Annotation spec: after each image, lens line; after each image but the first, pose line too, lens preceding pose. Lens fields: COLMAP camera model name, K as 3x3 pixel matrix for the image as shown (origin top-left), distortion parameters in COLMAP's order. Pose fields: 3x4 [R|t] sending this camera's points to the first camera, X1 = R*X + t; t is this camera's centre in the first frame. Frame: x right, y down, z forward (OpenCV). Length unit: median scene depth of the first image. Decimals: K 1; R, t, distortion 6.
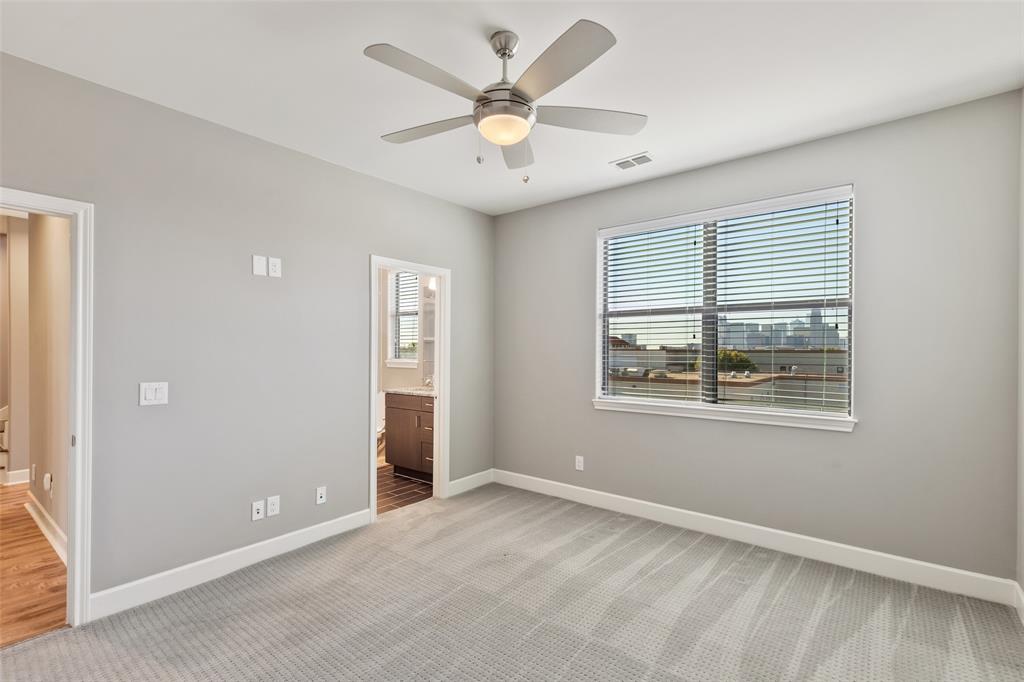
lens RADIAL K [[463.4, 0, 512.5], [0, 463.4, 344.7], [0, 0, 1]] dist [0.011819, -0.000653]
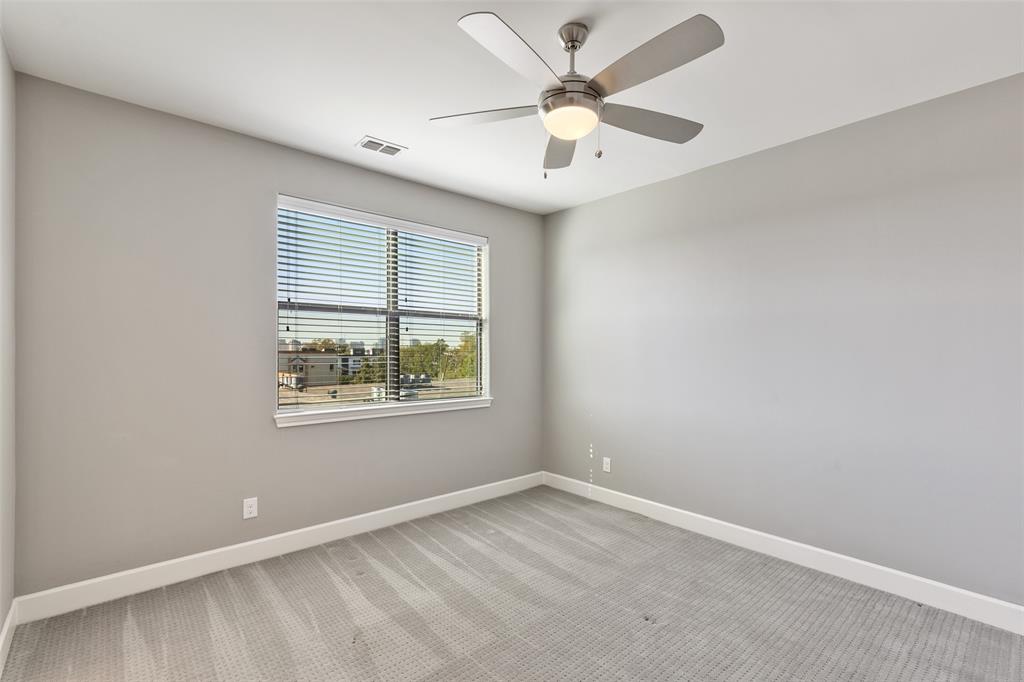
lens RADIAL K [[463.4, 0, 512.5], [0, 463.4, 344.7], [0, 0, 1]] dist [0.011819, -0.000653]
pose [[0.176838, 0.012456, 0.984161, -0.618830], [-0.013389, 0.999858, -0.010249, 0.005418], [-0.984149, -0.011364, 0.176979, 0.592672]]
